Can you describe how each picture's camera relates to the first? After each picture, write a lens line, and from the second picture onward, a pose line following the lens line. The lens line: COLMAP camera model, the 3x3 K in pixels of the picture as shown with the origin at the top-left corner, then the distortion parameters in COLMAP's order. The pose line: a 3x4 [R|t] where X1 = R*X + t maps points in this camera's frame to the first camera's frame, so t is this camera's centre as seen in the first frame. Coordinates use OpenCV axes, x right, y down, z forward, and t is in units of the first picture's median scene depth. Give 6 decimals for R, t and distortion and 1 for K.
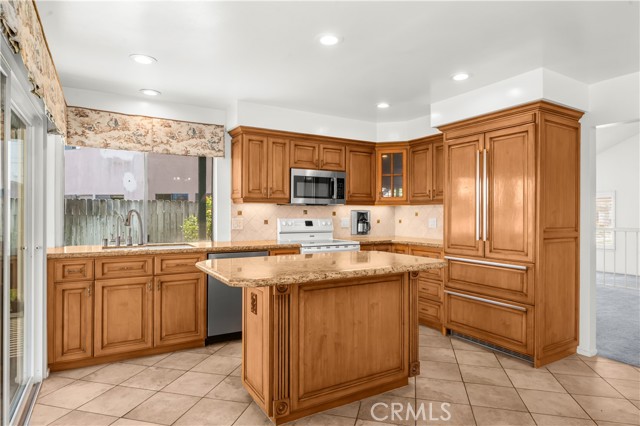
lens RADIAL K [[363.3, 0, 320.0], [0, 363.3, 213.0], [0, 0, 1]] dist [-0.000743, -0.000180]
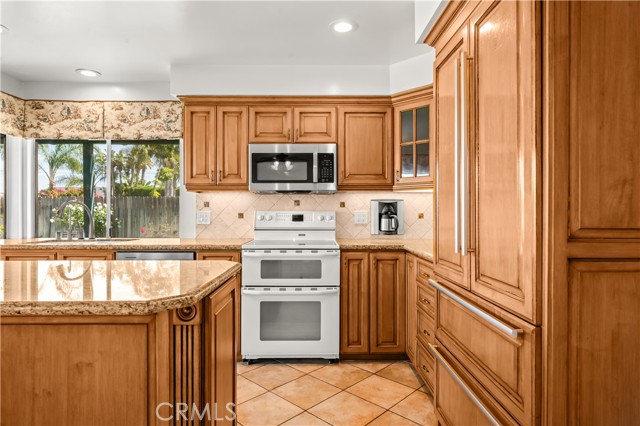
lens RADIAL K [[363.5, 0, 320.0], [0, 363.5, 213.0], [0, 0, 1]] dist [-0.000122, 0.000636]
pose [[0.872355, -0.002209, -0.488867, 0.434523], [0.006022, 0.999962, 0.006229, 0.016758], [0.488835, -0.008378, 0.872336, 0.430347]]
